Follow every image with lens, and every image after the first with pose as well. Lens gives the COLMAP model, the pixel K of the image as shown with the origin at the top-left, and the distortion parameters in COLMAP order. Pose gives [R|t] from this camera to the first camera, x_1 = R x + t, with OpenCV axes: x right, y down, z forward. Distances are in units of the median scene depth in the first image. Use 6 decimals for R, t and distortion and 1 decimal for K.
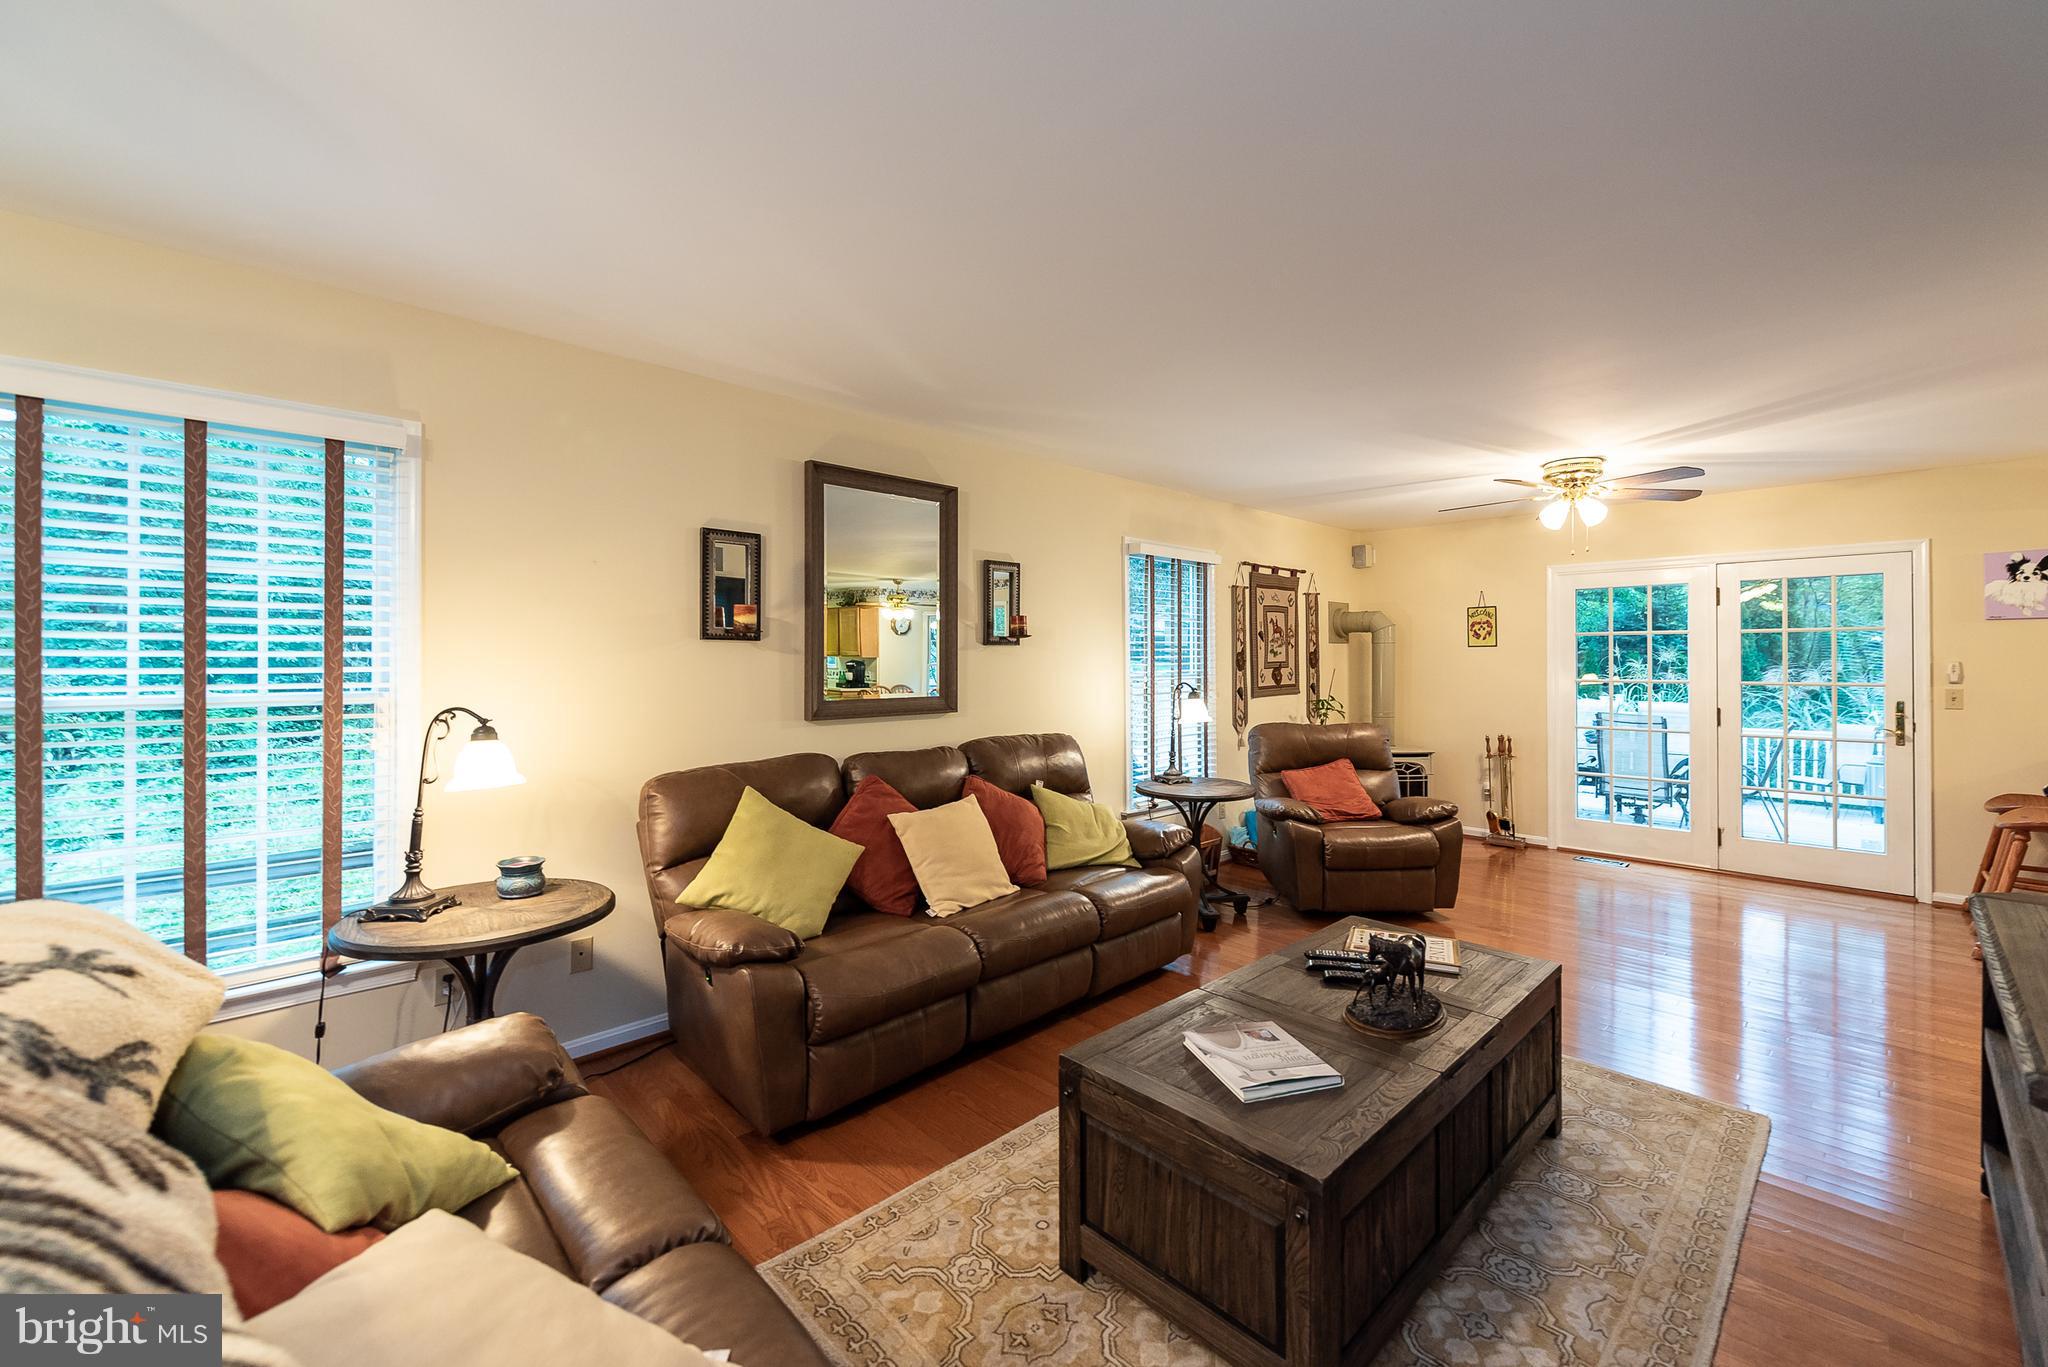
lens RADIAL K [[823.6, 0, 1039.7], [0, 823.6, 669.1], [0, 0, 1]] dist [0.004998, -0.001855]
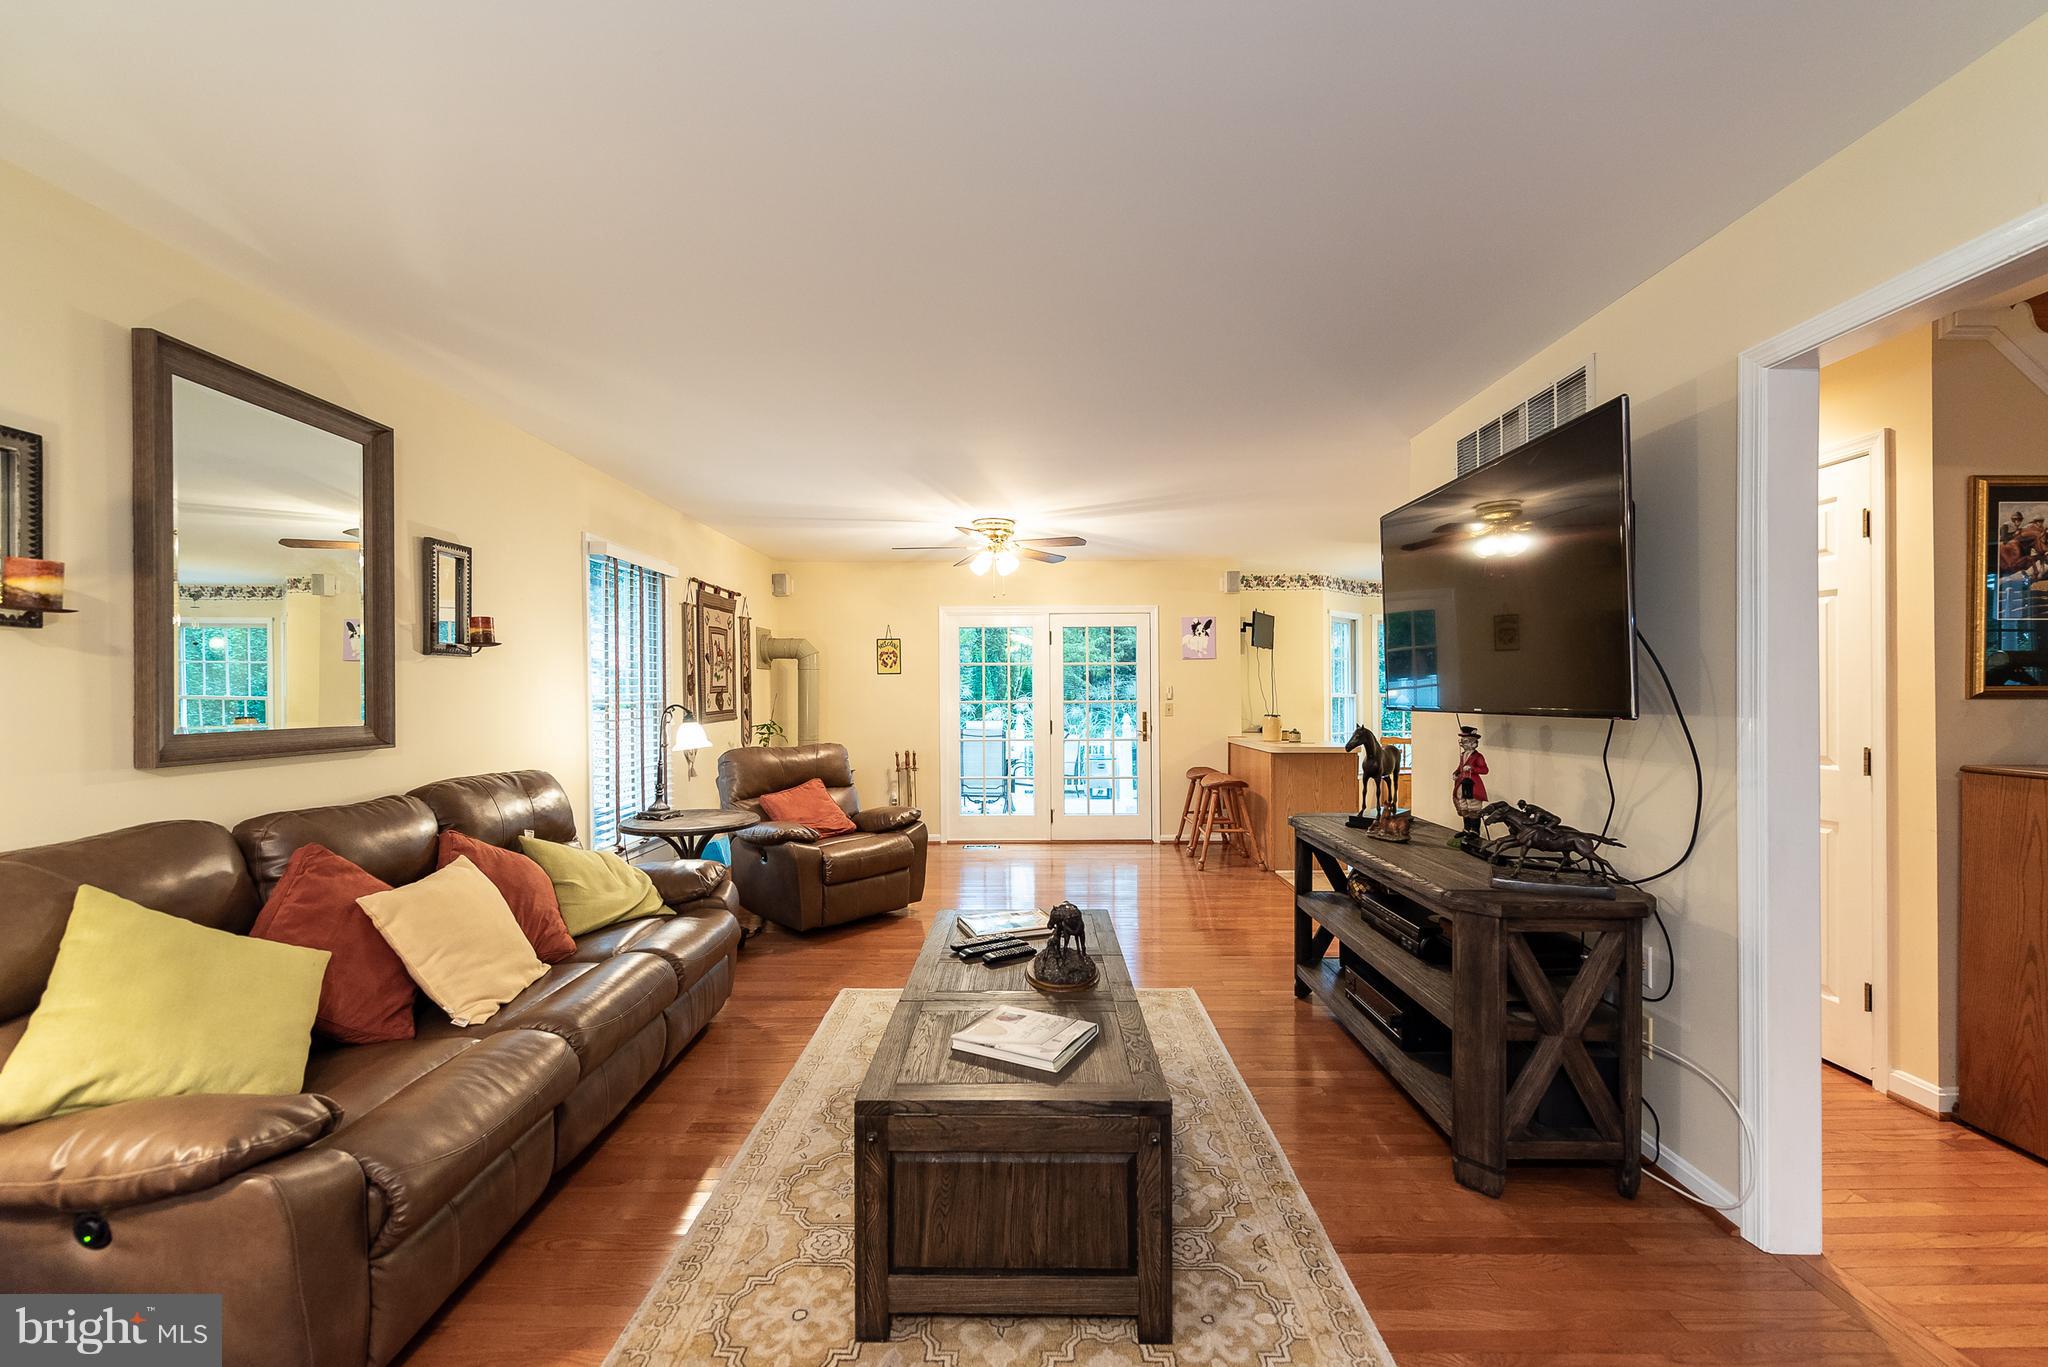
lens RADIAL K [[823.6, 0, 1023.7], [0, 823.6, 707.4], [0, 0, 1]] dist [0.004998, -0.001855]
pose [[0.704578, -0.014924, 0.709470, -0.222632], [0.012095, 0.999886, 0.009020, 0.018063], [-0.709524, 0.002226, 0.704678, 0.116041]]
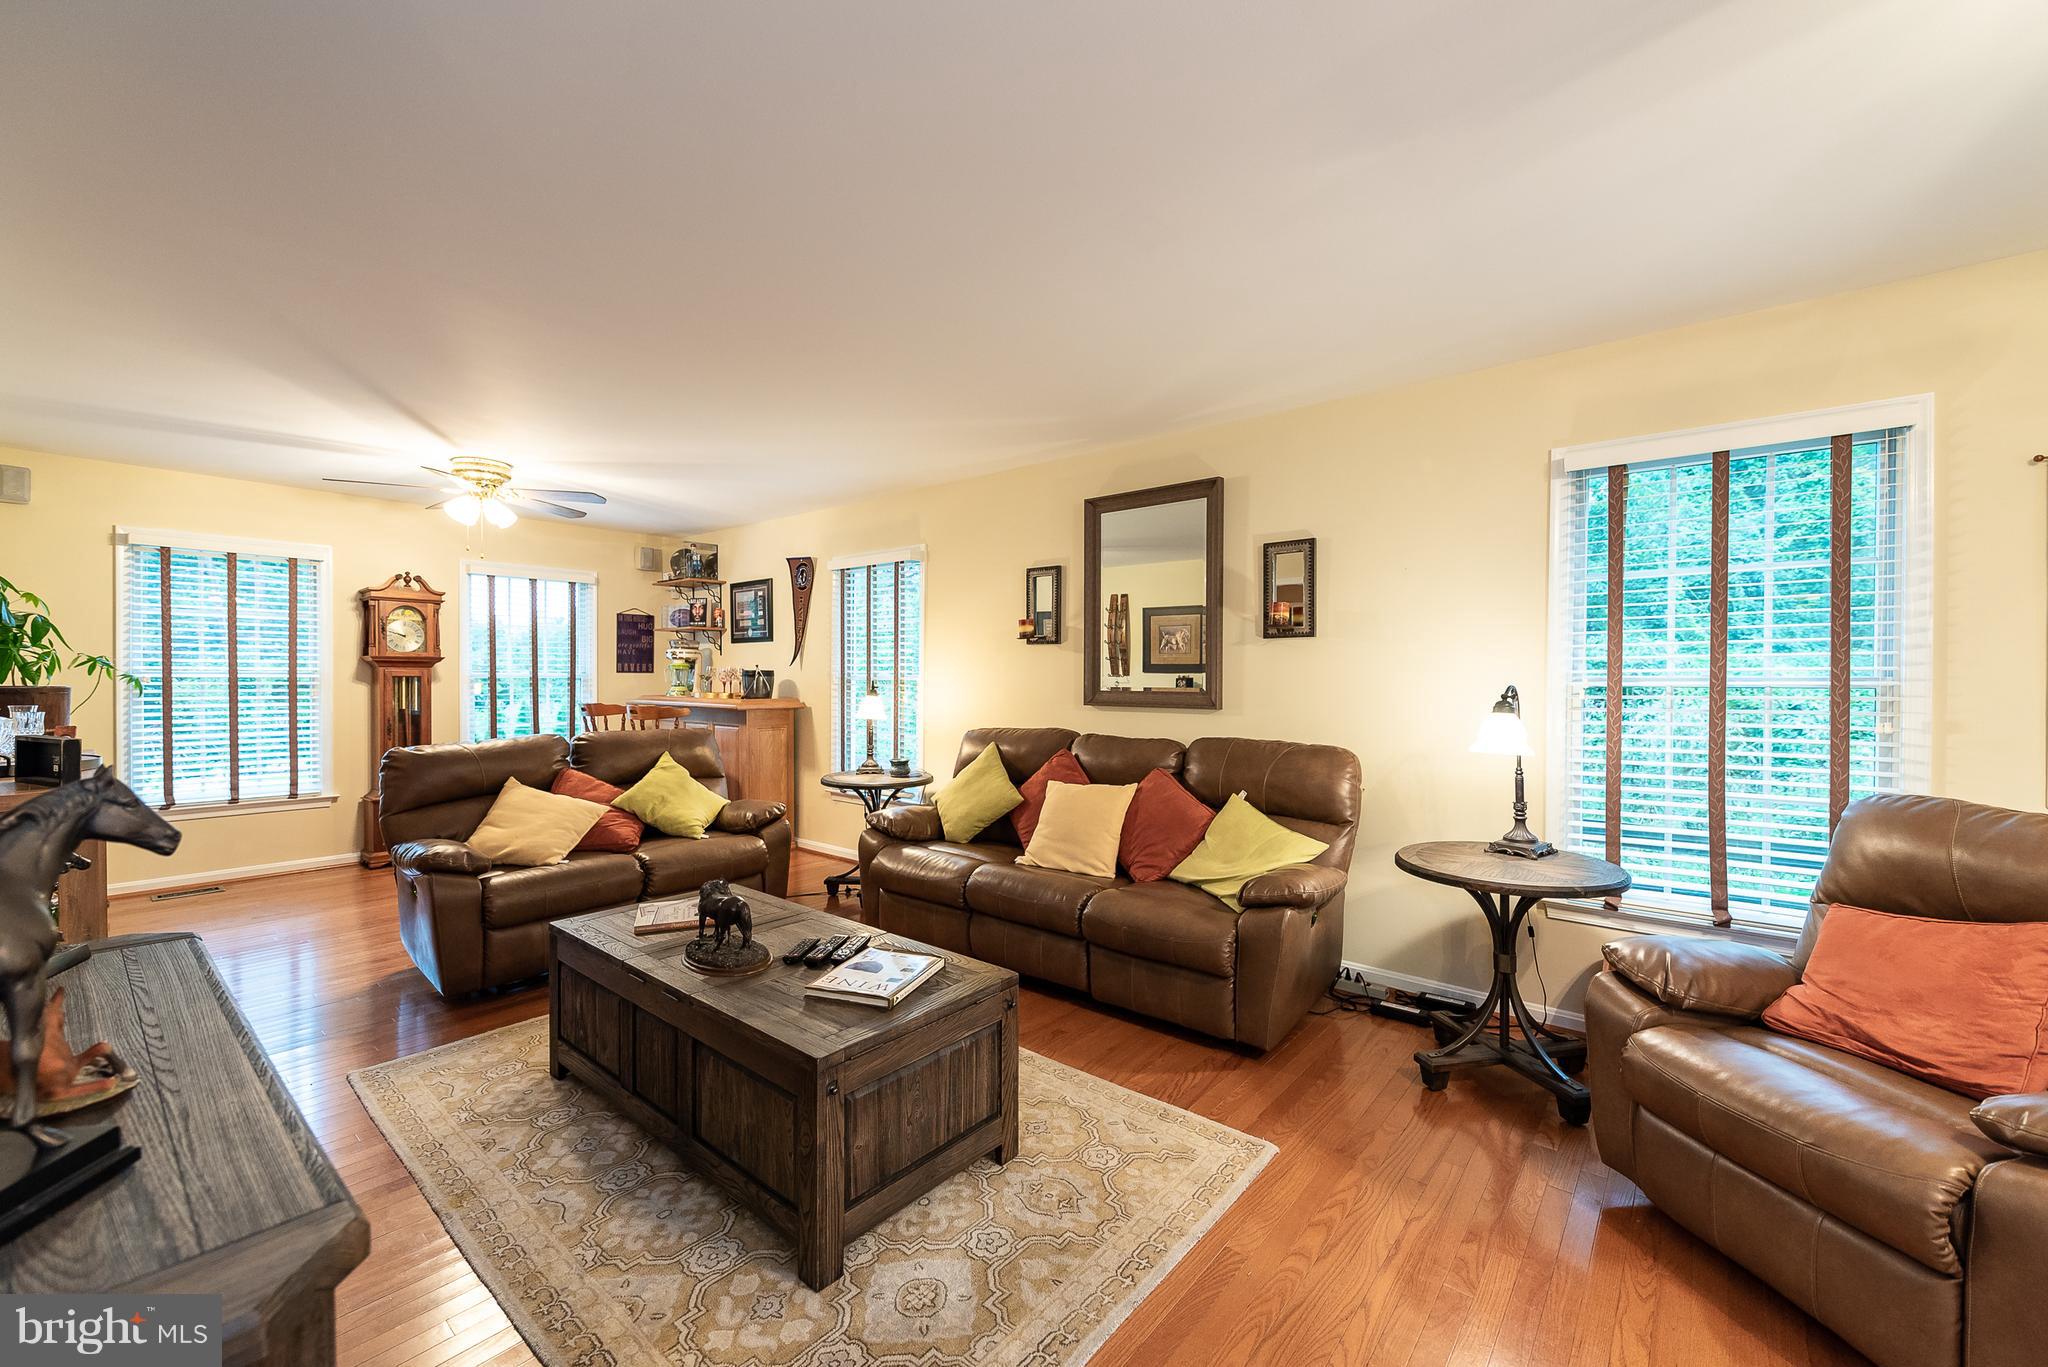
lens RADIAL K [[823.6, 0, 1039.5], [0, 823.6, 674.5], [0, 0, 1]] dist [0.004998, -0.001855]
pose [[0.101633, 0.003488, -0.994816, 0.839497], [-0.007605, 0.999967, 0.002729, 0.011509], [0.994793, 0.007288, 0.101656, 0.688249]]
